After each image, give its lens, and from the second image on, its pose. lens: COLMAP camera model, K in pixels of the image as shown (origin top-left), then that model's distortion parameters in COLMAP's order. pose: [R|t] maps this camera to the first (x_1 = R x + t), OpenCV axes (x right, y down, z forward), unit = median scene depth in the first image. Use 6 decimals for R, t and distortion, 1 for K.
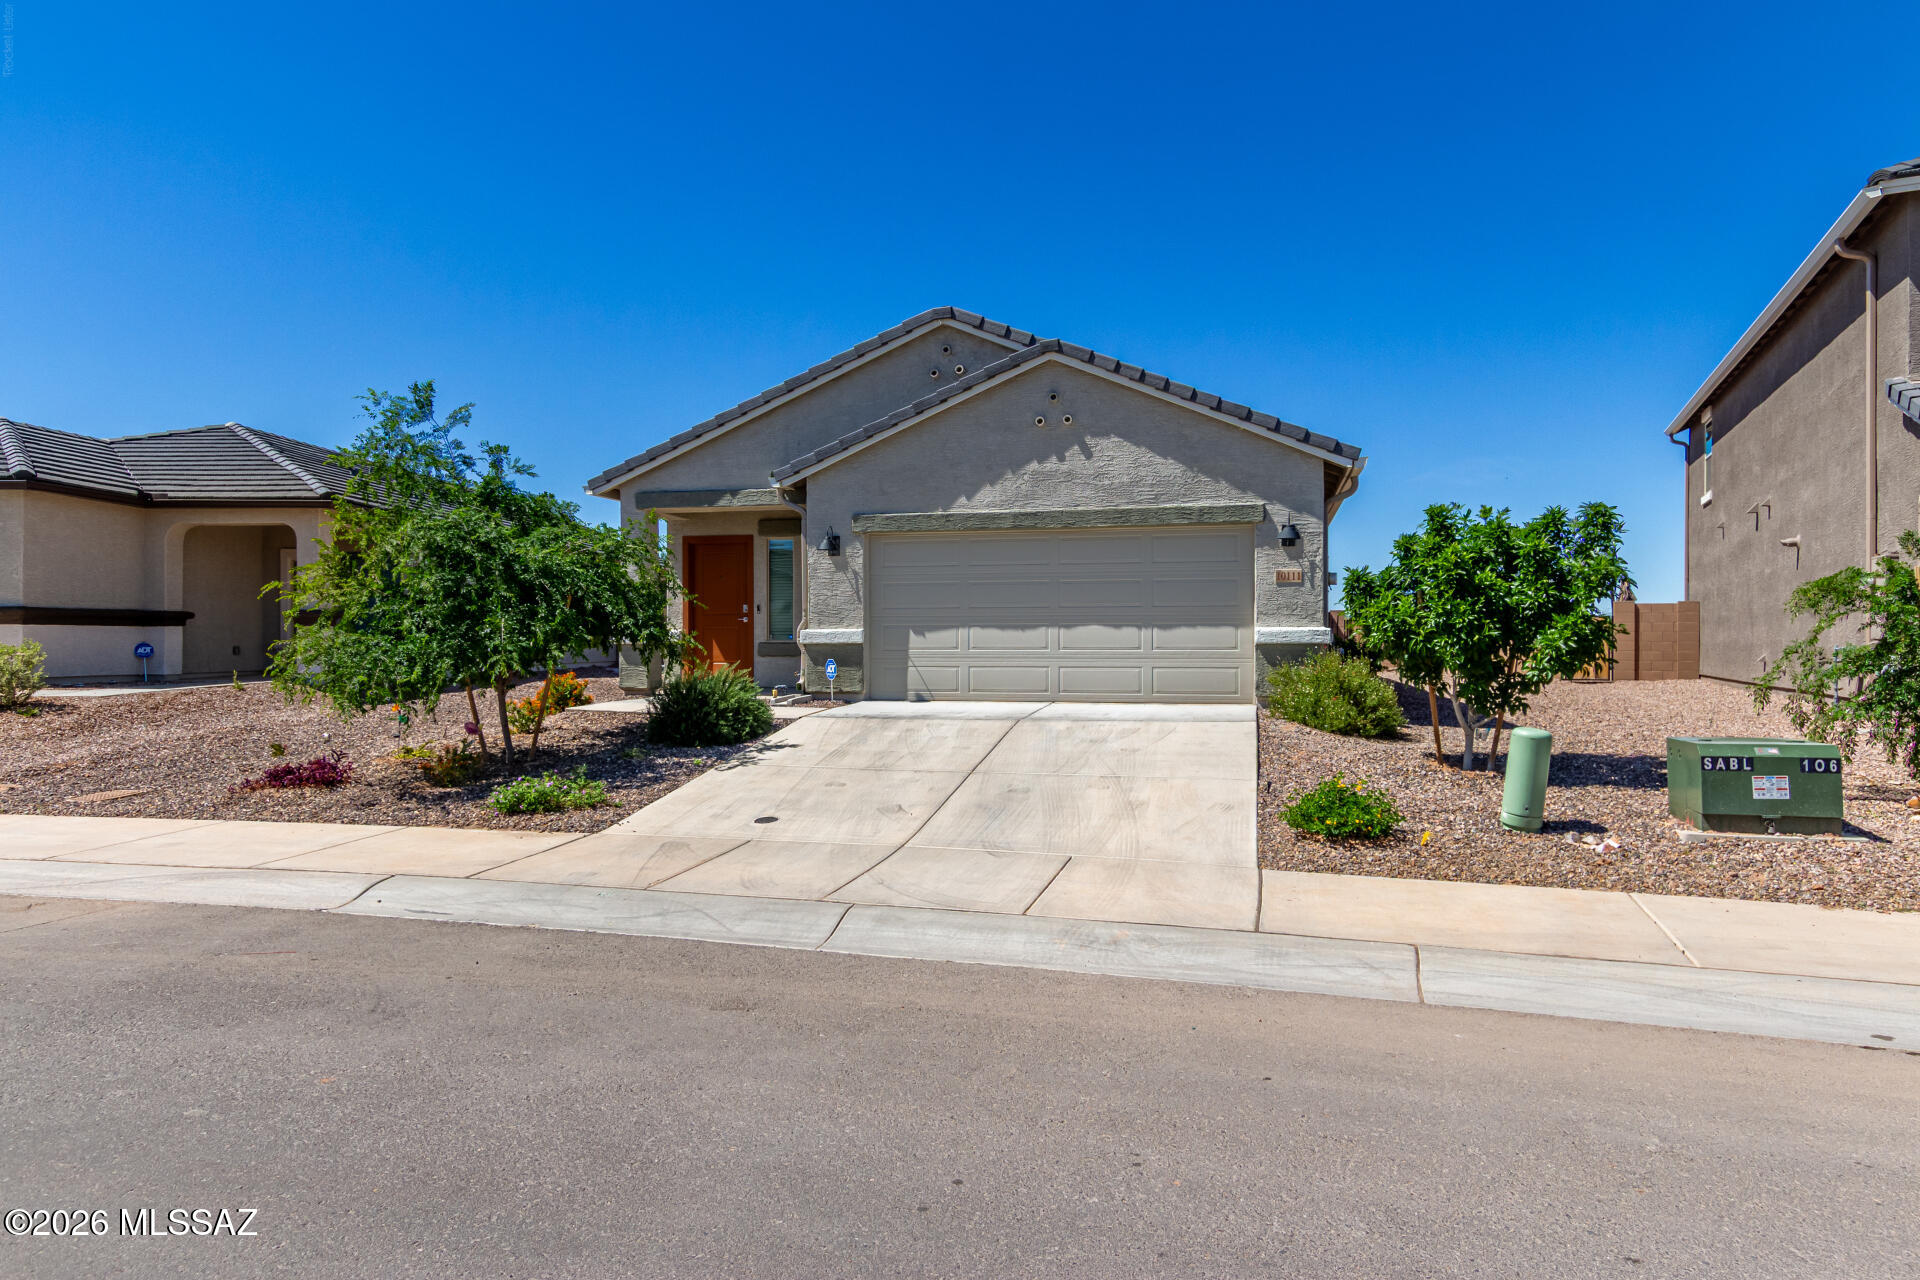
lens RADIAL K [[1092.0, 0, 1008.2], [0, 1092.0, 646.5], [0, 0, 1]] dist [0.018475, -0.001051]
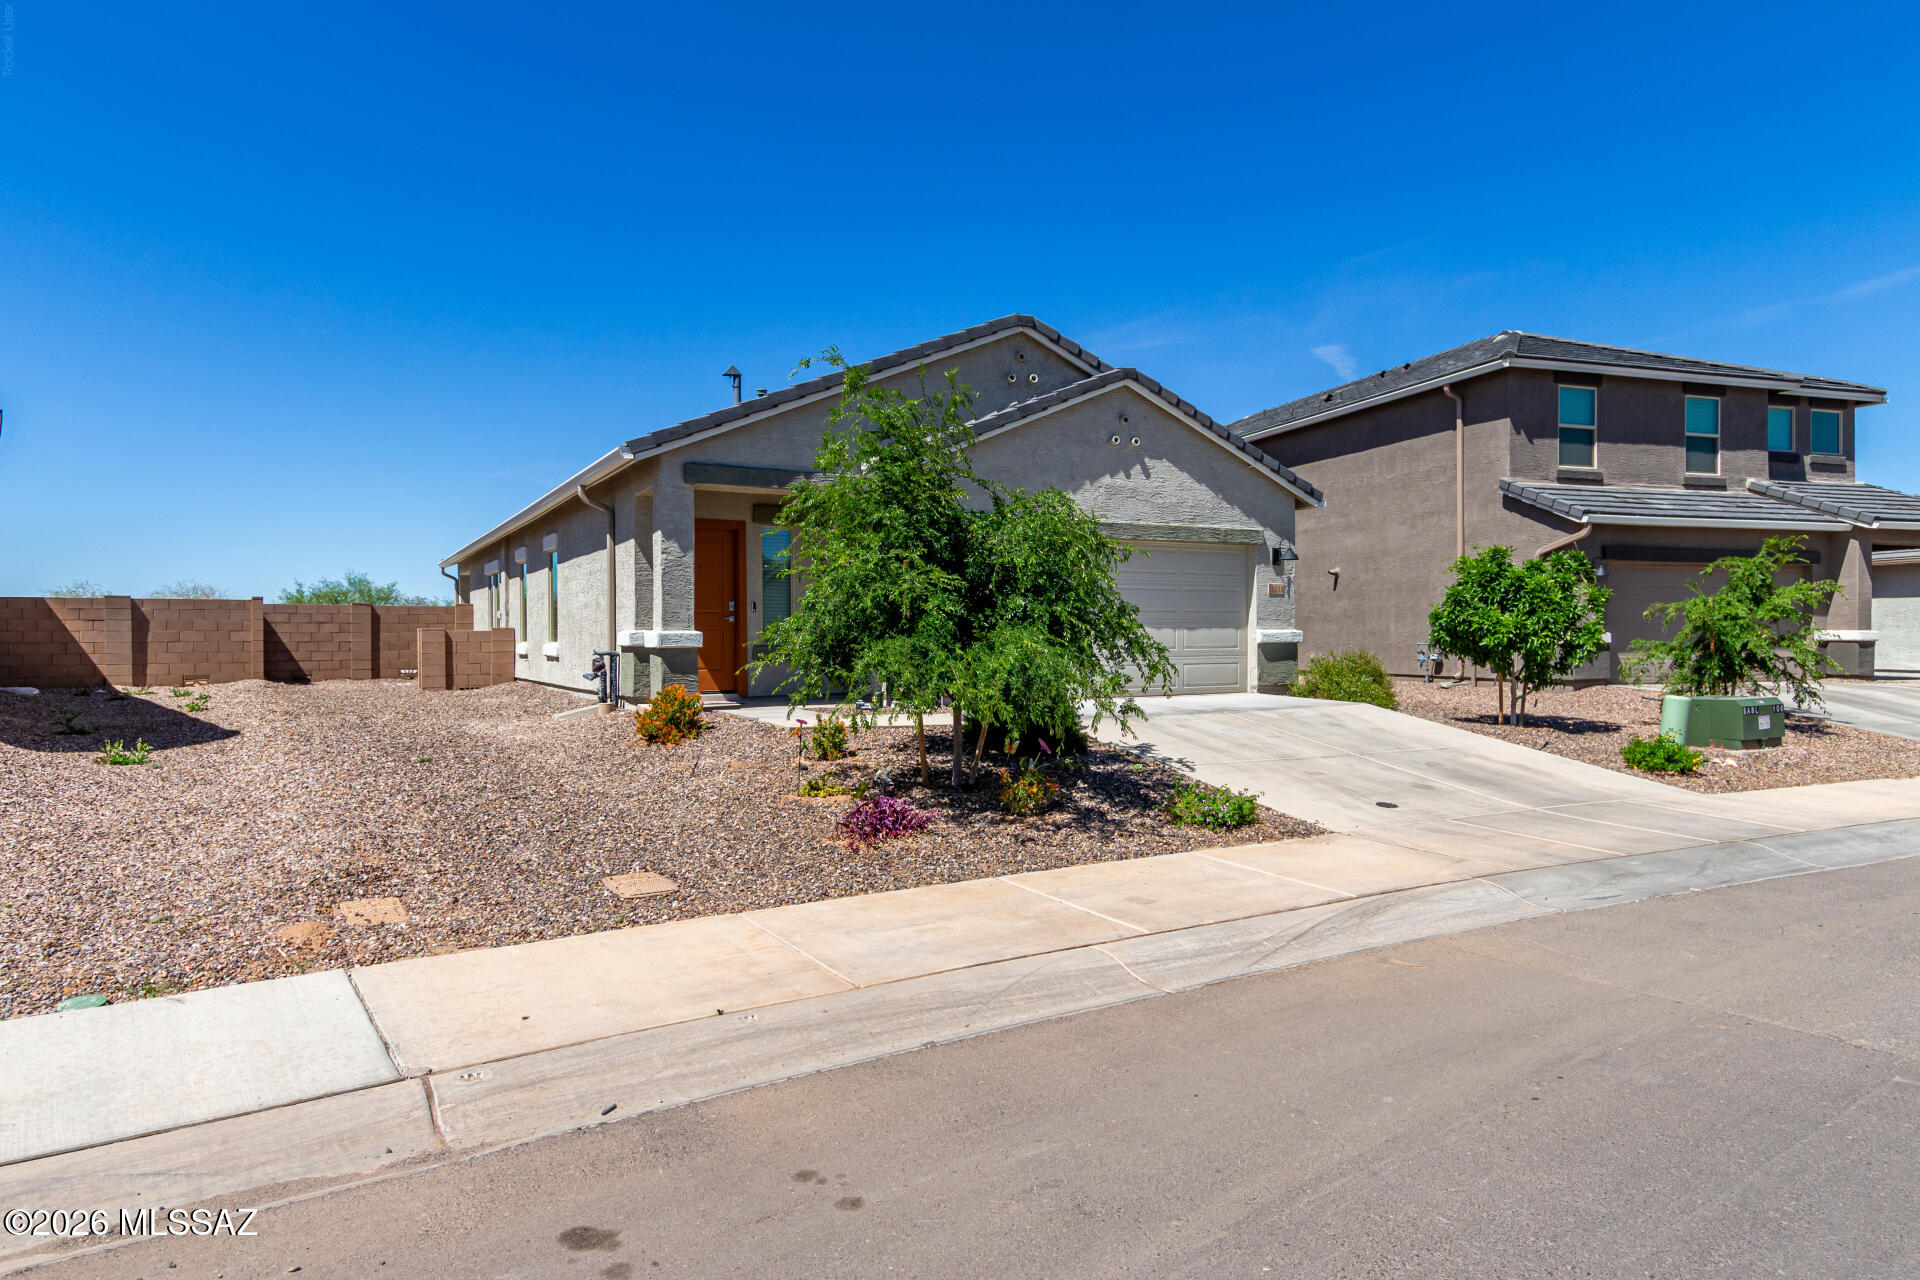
lens RADIAL K [[1090.2, 0, 960.0], [0, 1090.2, 640.0], [0, 0, 1]] dist [0.017135, 0.000837]
pose [[0.756905, -0.004061, 0.653513, -0.800217], [0.006960, 0.999974, -0.001847, -0.005645], [-0.653488, 0.005946, 0.756913, 0.279772]]
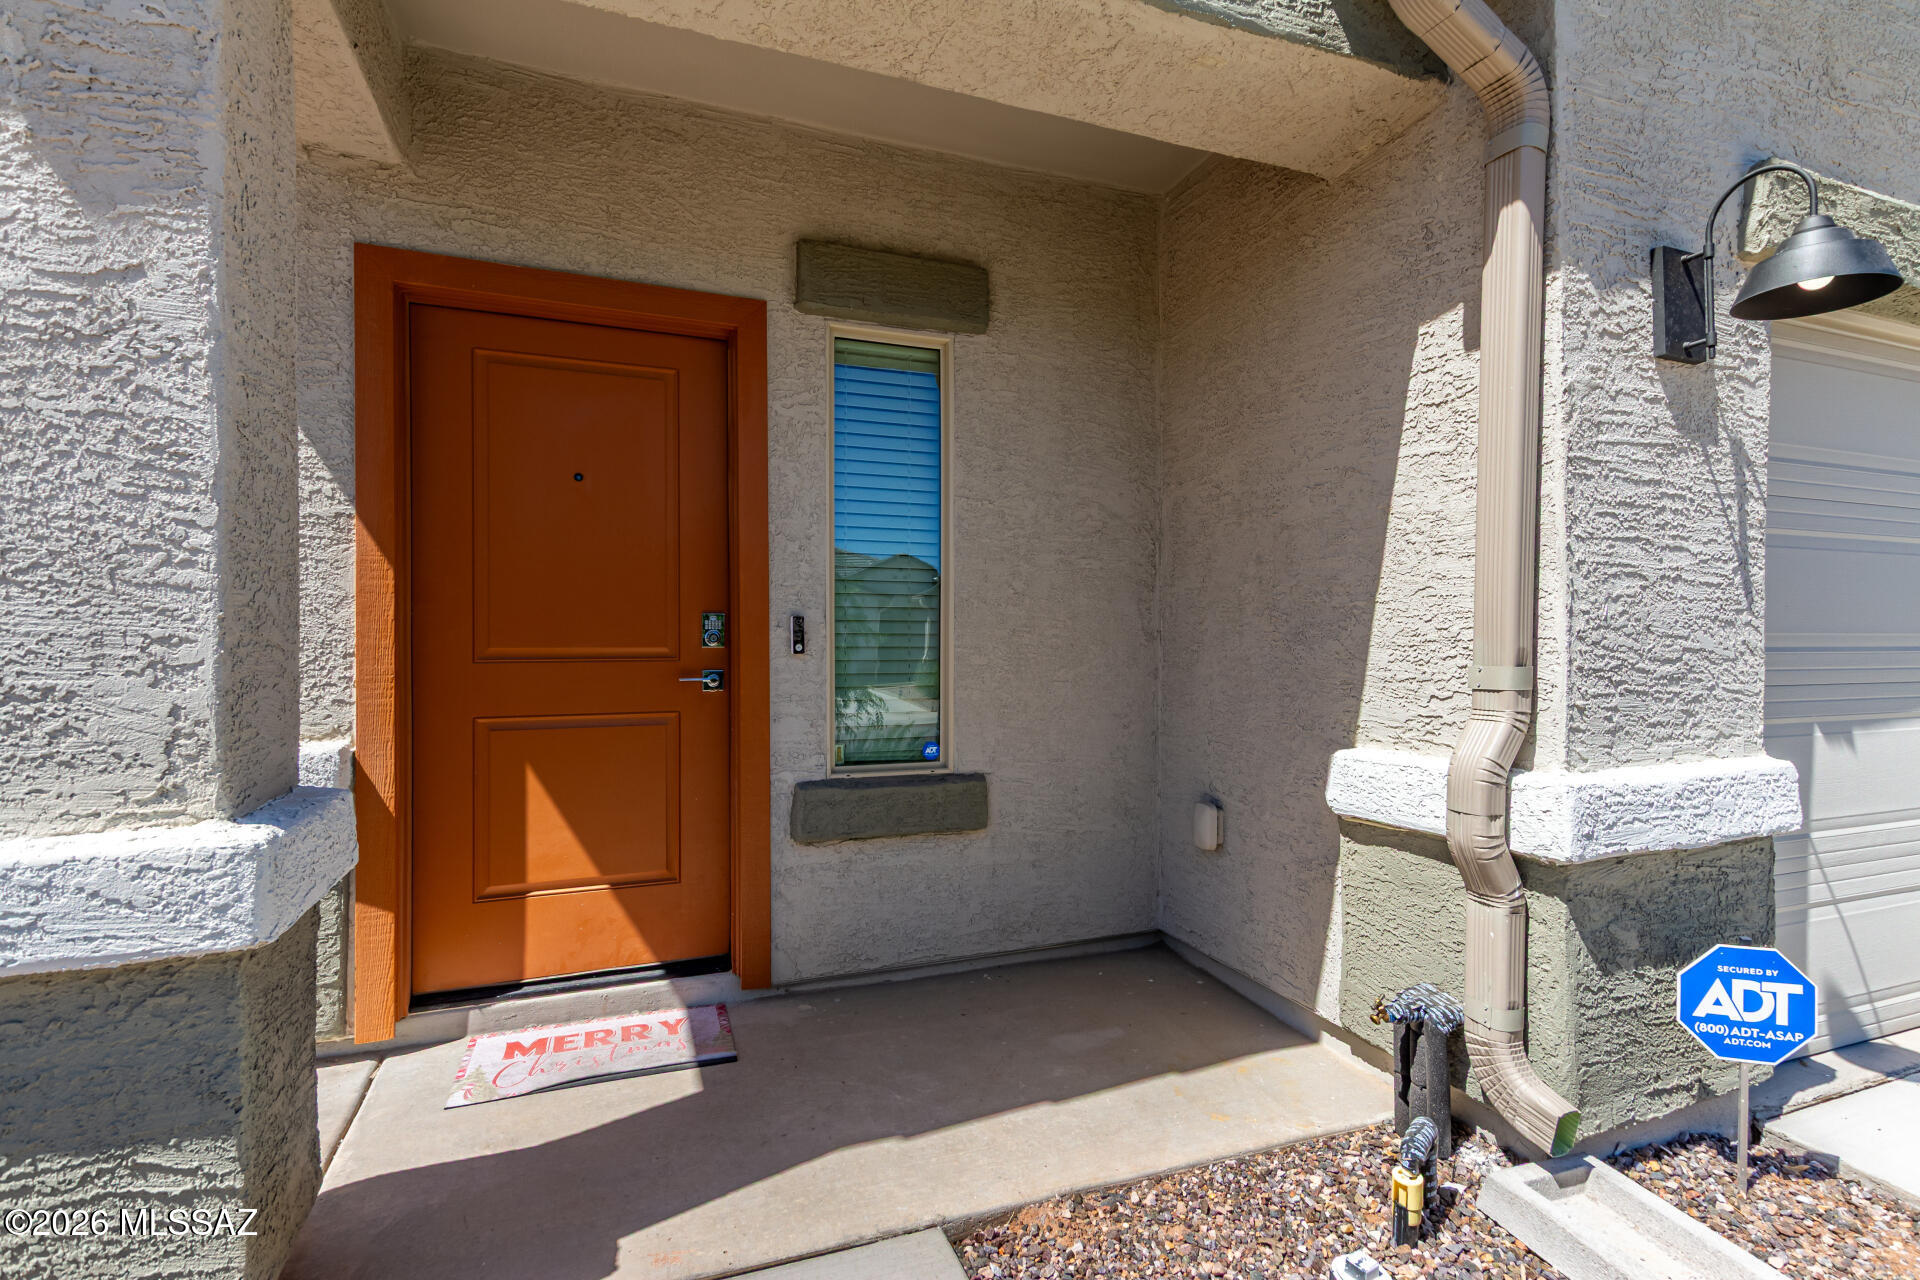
lens RADIAL K [[926.3, 0, 980.2], [0, 926.3, 640.1], [0, 0, 1]] dist [0.025986, -0.010202]
pose [[0.846011, 0.002750, 0.533158, -0.355014], [0.003461, 0.999937, -0.010648, -0.036404], [-0.533154, 0.010854, 0.845949, 0.974452]]
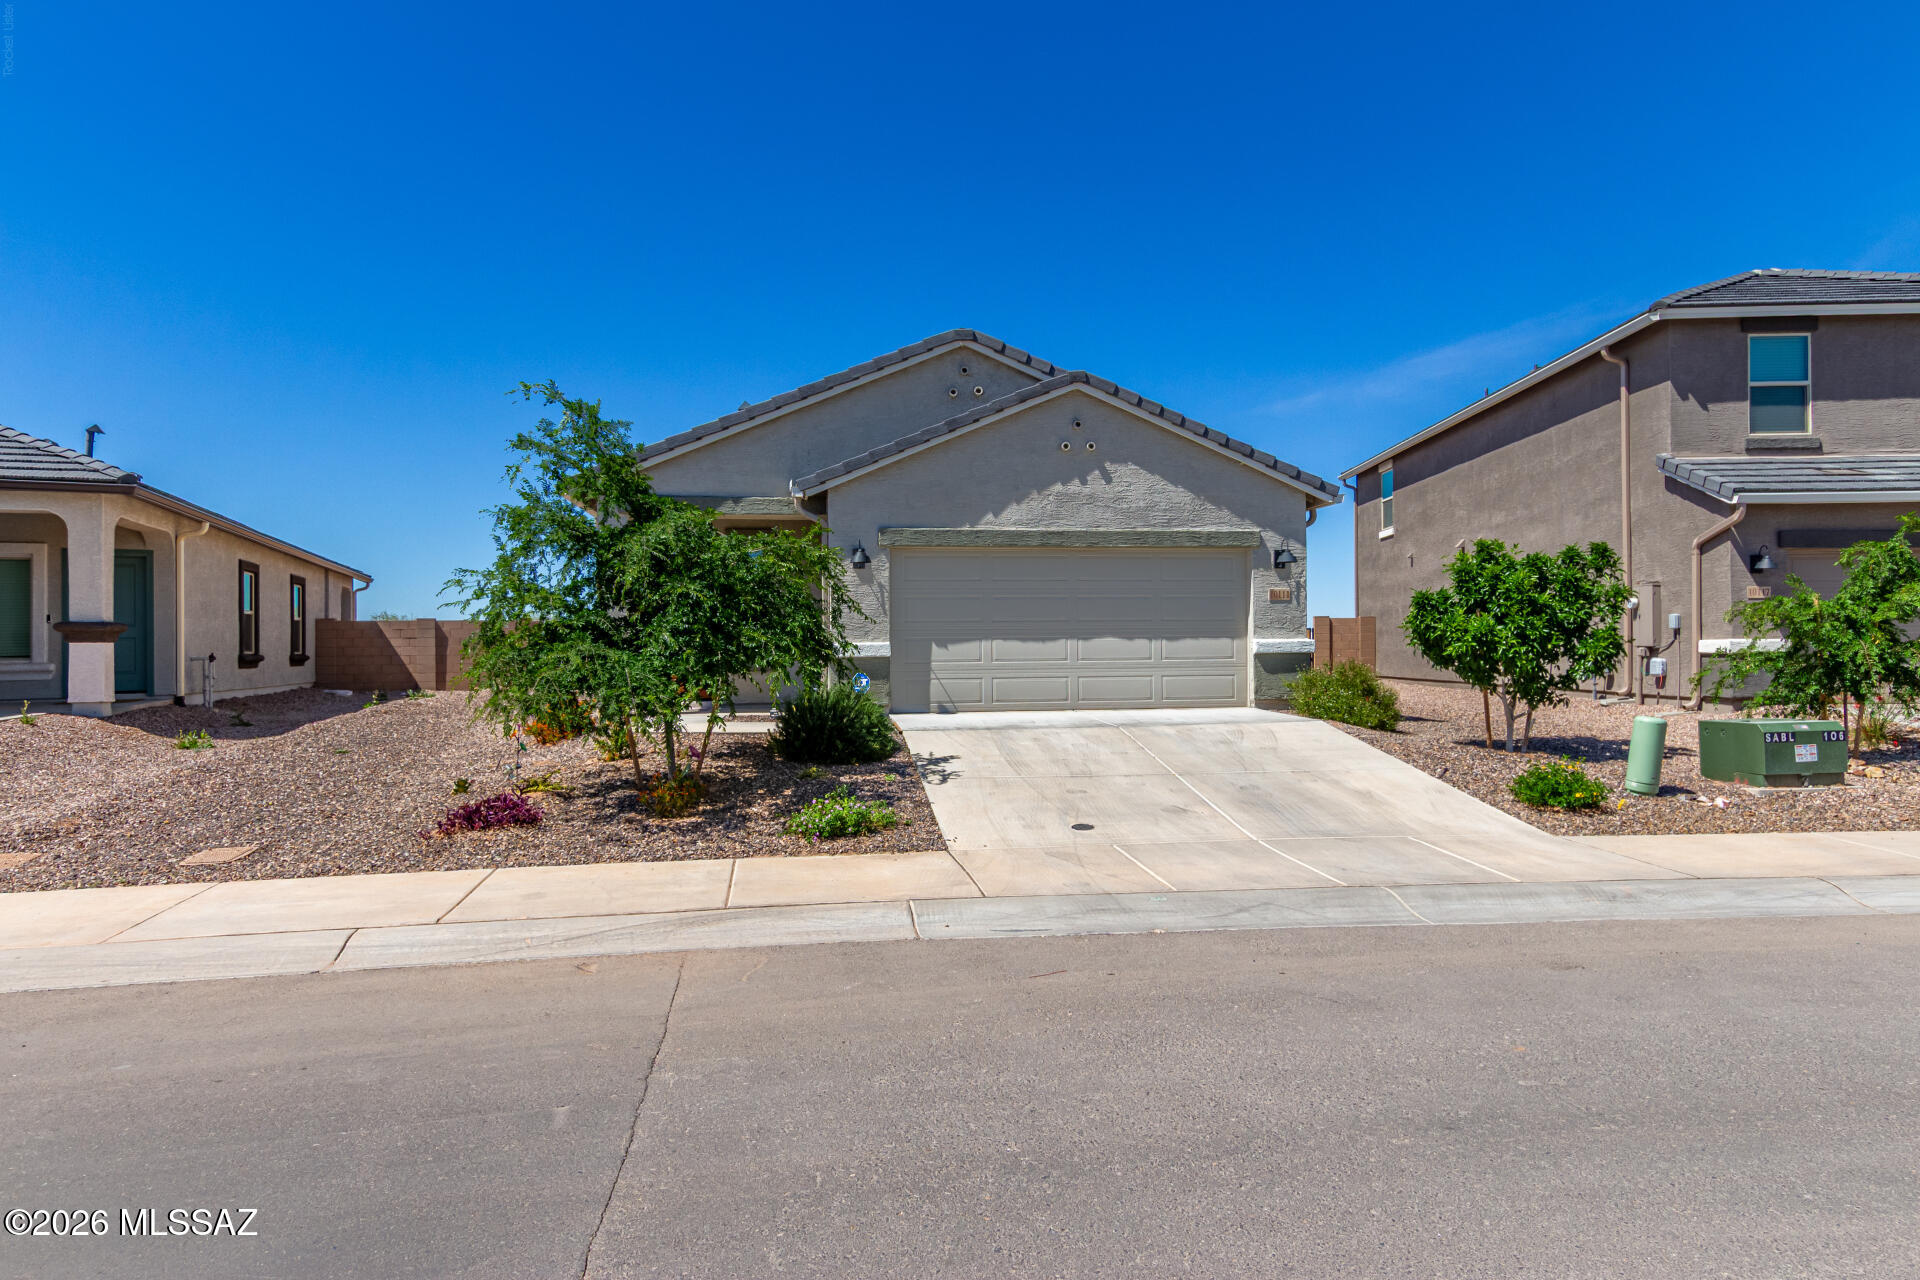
lens RADIAL K [[1083.7, 0, 981.1], [0, 1083.7, 646.1], [0, 0, 1]] dist [0.019119, -0.000742]
pose [[0.933648, -0.006059, 0.358141, -0.427665], [0.009958, 0.999910, -0.009042, -0.002594], [-0.358054, 0.012009, 0.933624, 0.045719]]
